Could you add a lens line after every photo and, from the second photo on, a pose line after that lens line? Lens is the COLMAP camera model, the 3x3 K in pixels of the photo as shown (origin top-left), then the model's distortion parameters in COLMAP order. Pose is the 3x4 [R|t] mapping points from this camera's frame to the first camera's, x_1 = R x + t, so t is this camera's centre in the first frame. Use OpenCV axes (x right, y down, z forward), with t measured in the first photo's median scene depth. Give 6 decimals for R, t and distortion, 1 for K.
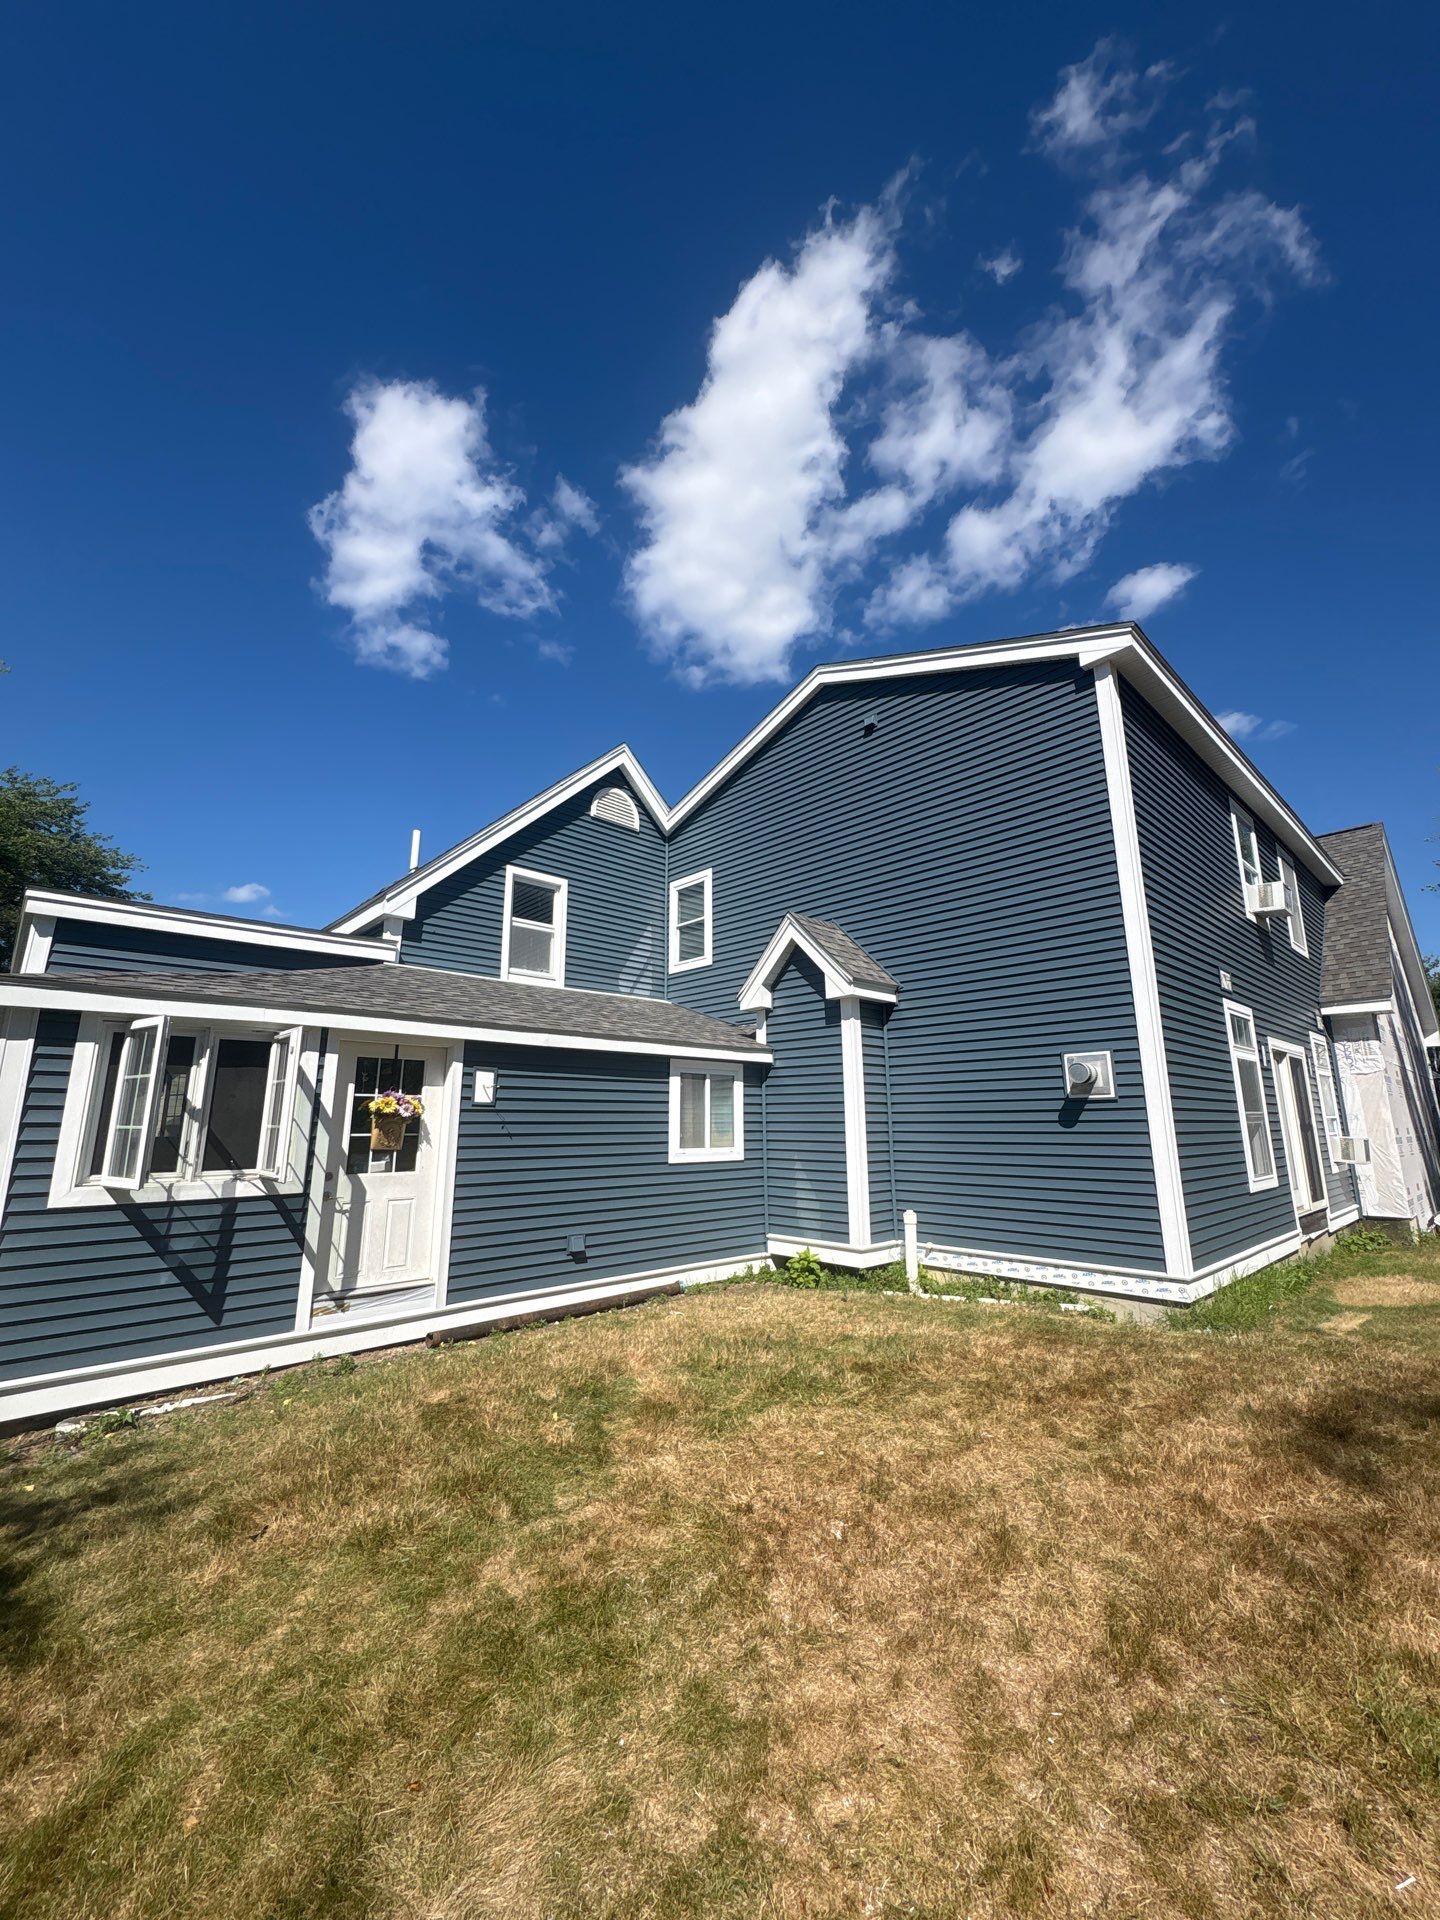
lens RADIAL K [[757.0, 0, 720.0], [0, 757.0, 960.0], [0, 0, 1]] dist [-0.003345, -0.000109]
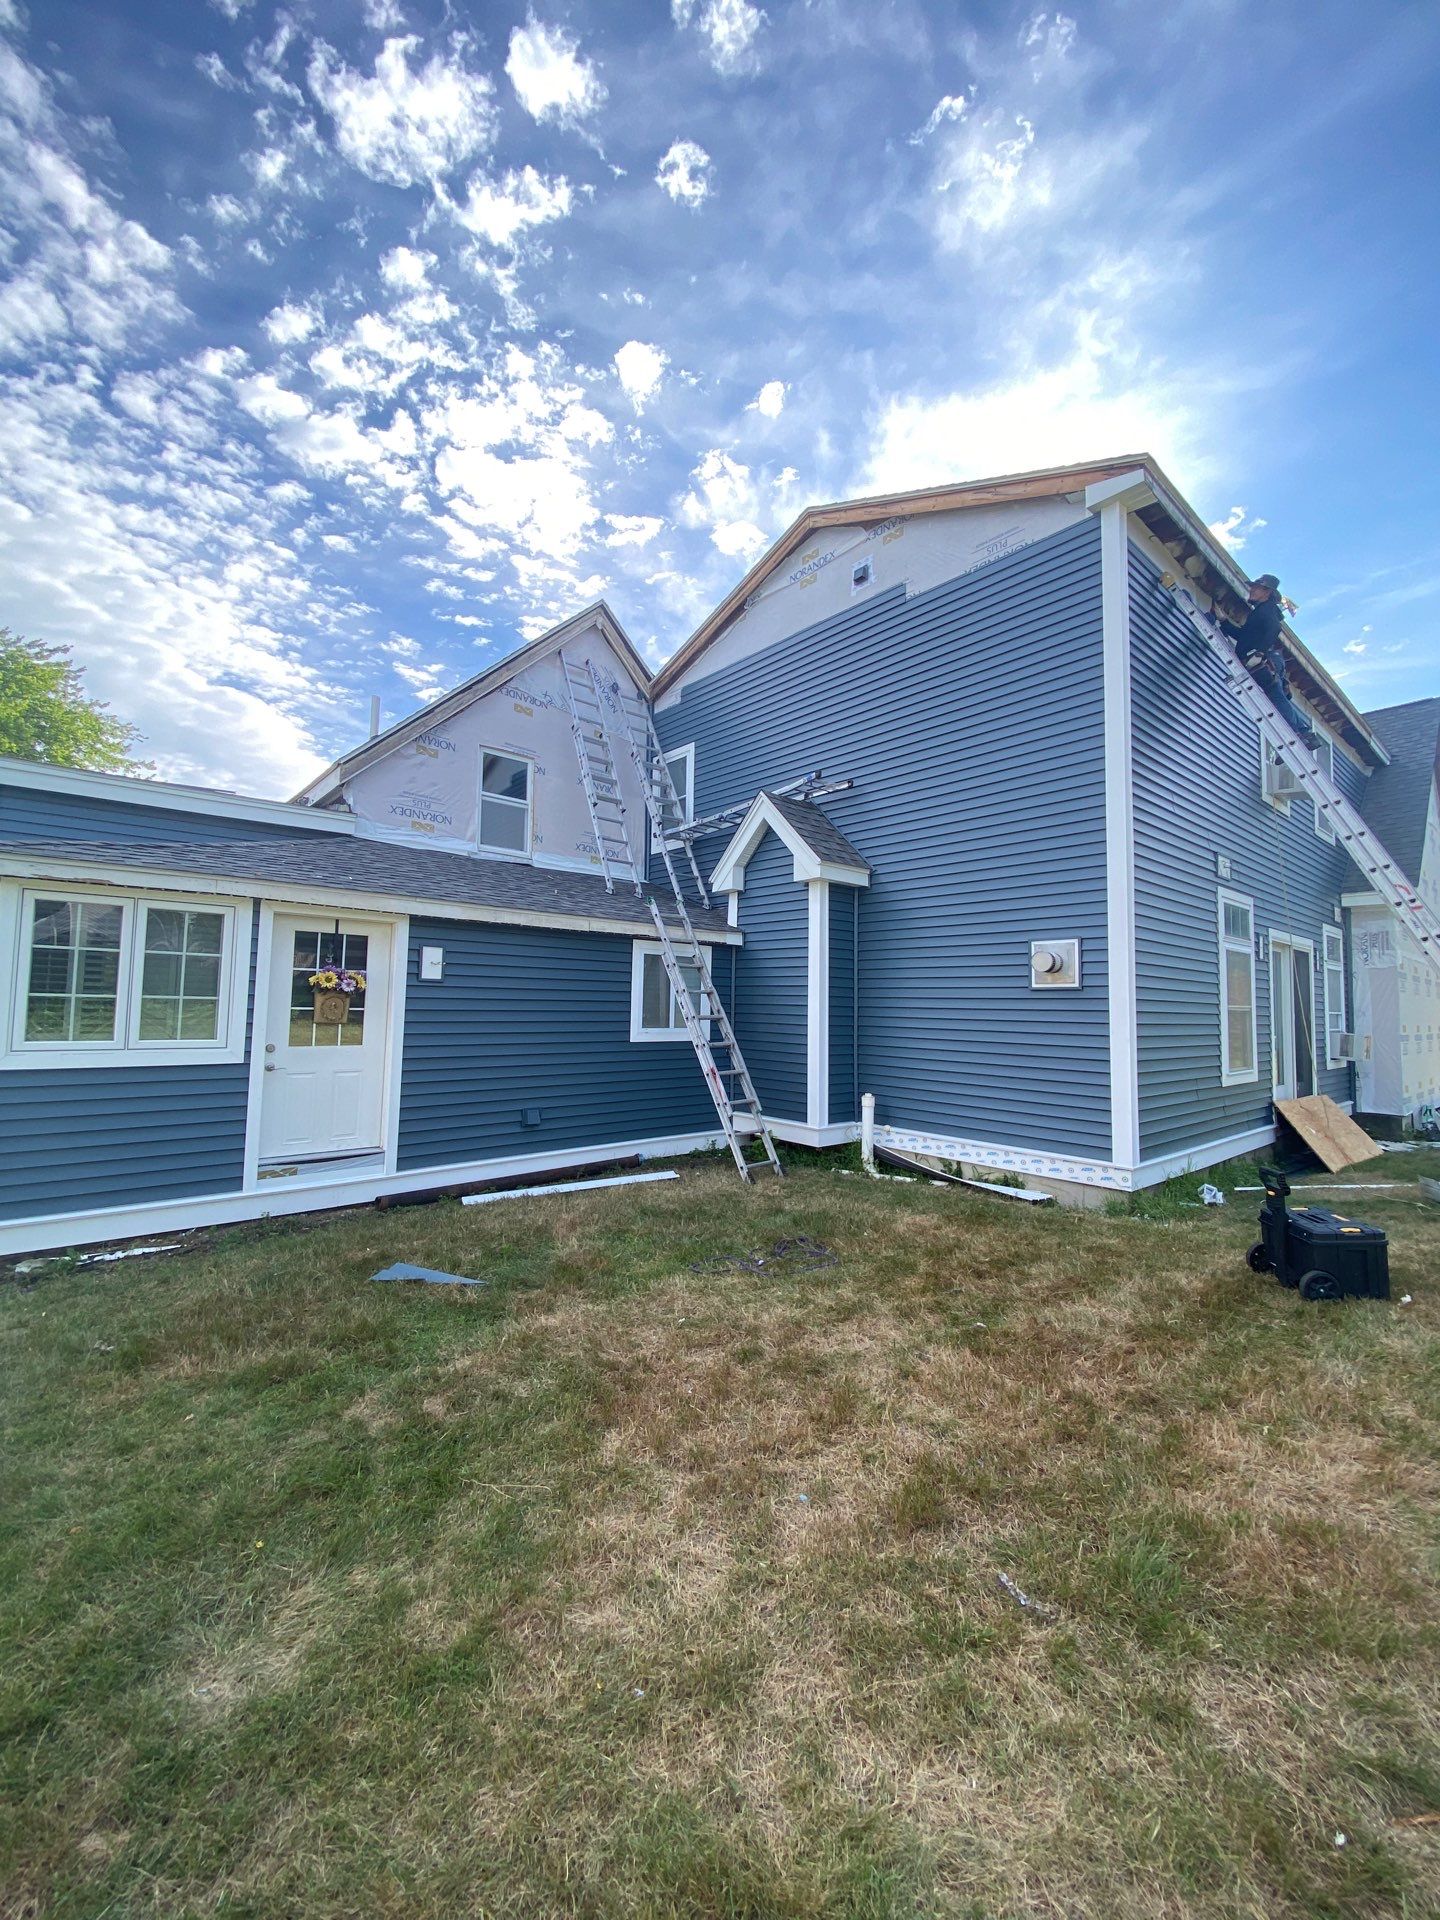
lens RADIAL K [[772.9, 0, 716.1], [0, 772.9, 956.0], [0, 0, 1]] dist [0.000185, -0.000400]
pose [[0.999090, 0.019128, -0.038114, 0.100345], [-0.013293, 0.988922, 0.147843, 0.003379], [0.040520, -0.147202, 0.988276, 0.015396]]
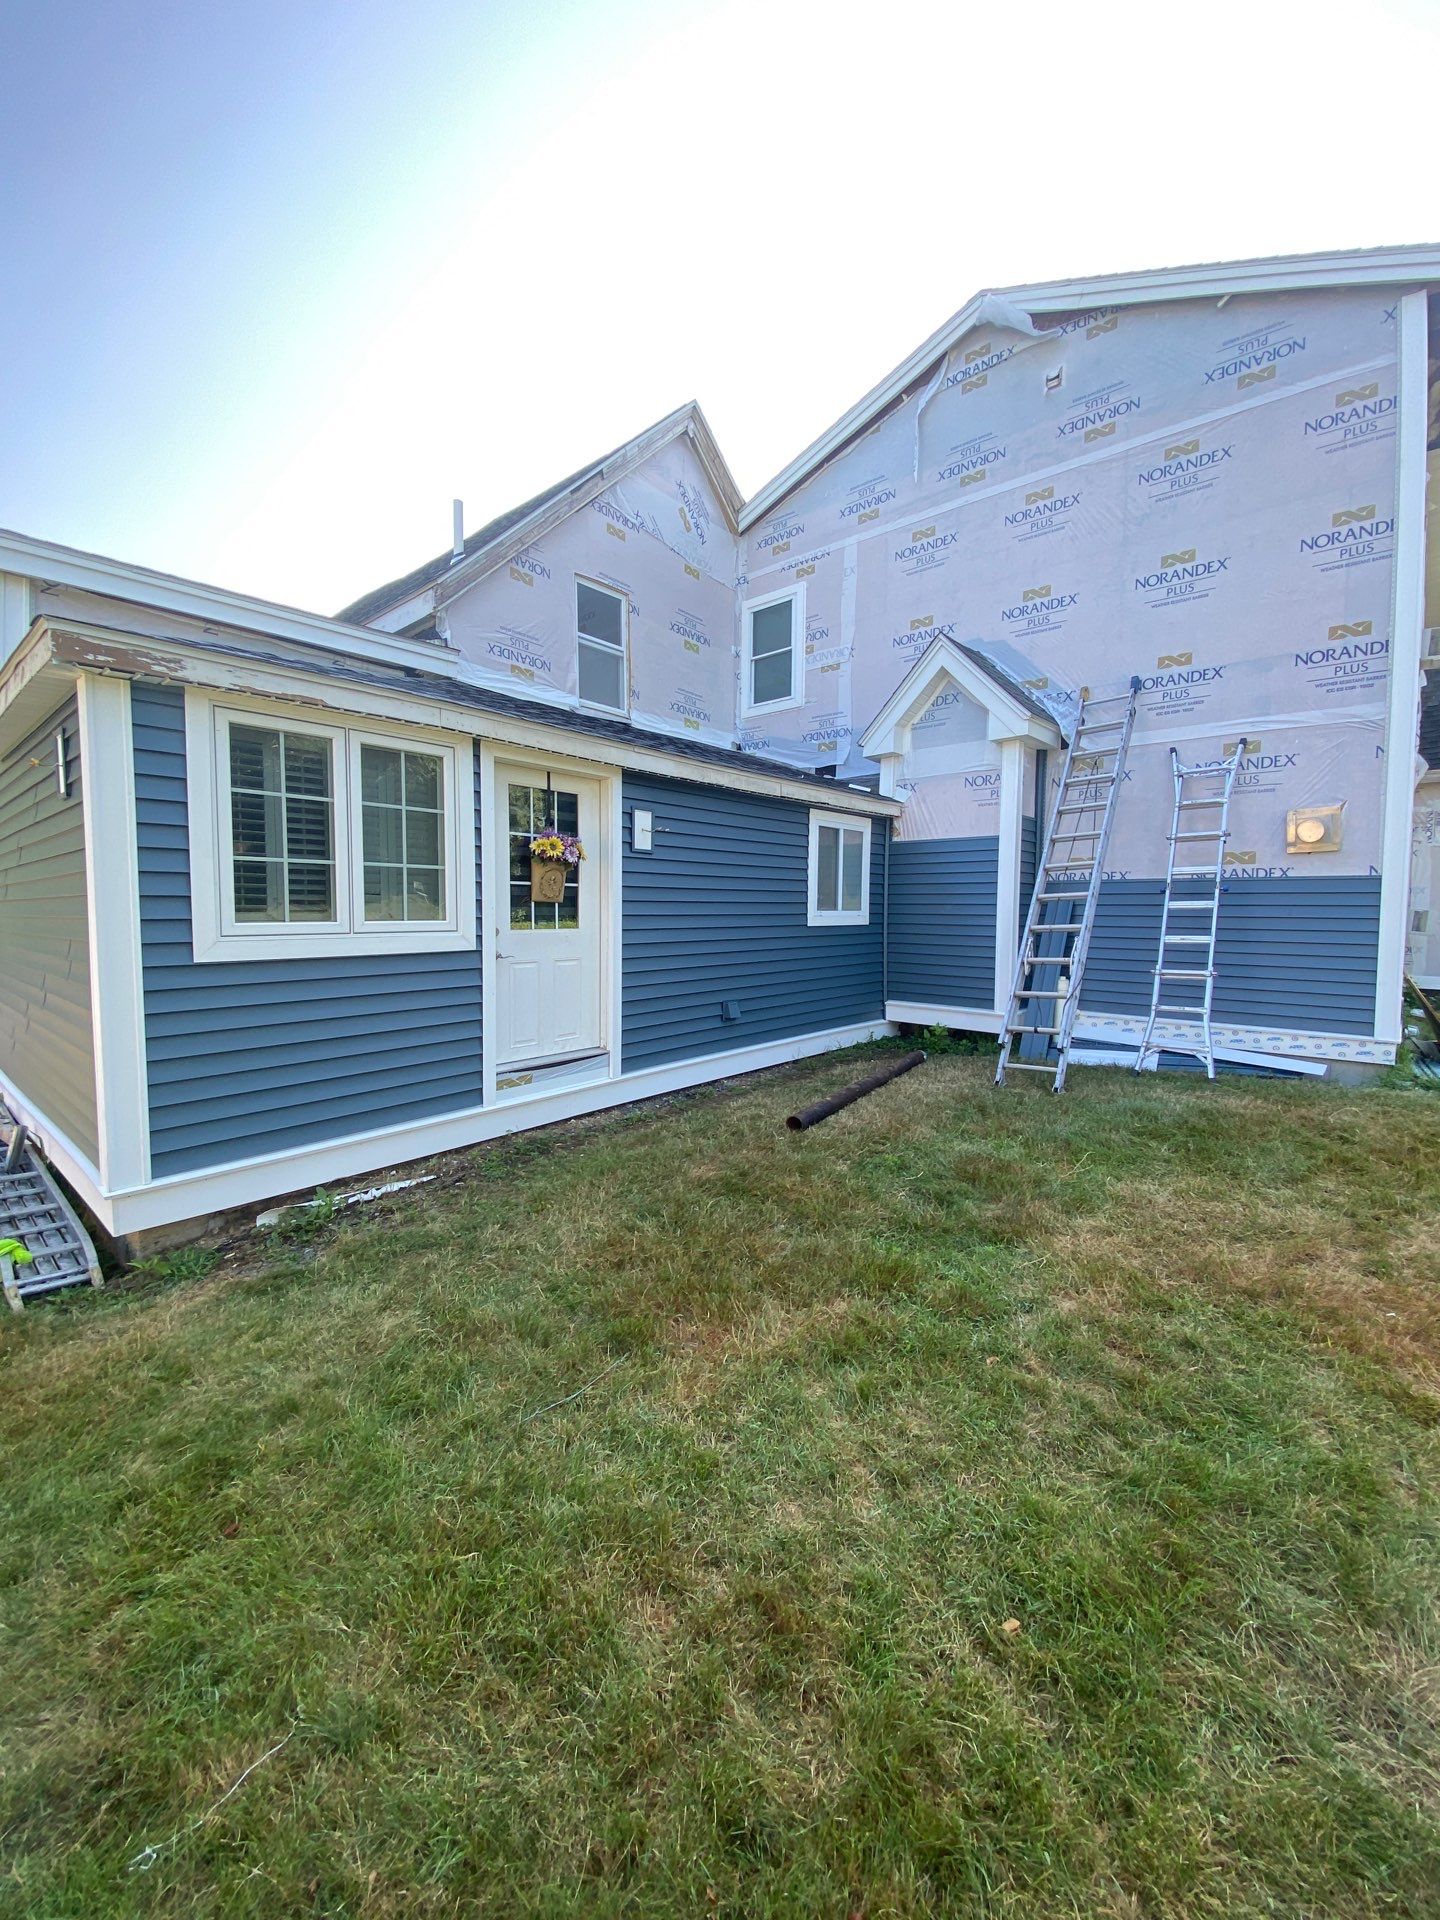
lens RADIAL K [[760.1, 0, 720.0], [0, 760.1, 960.0], [0, 0, 1]] dist [0.039569, -0.029405]
pose [[0.995333, 0.003478, 0.096442, -0.312522], [-0.030489, 0.959500, 0.280055, 0.069274], [-0.091562, -0.281688, 0.955127, 0.162661]]
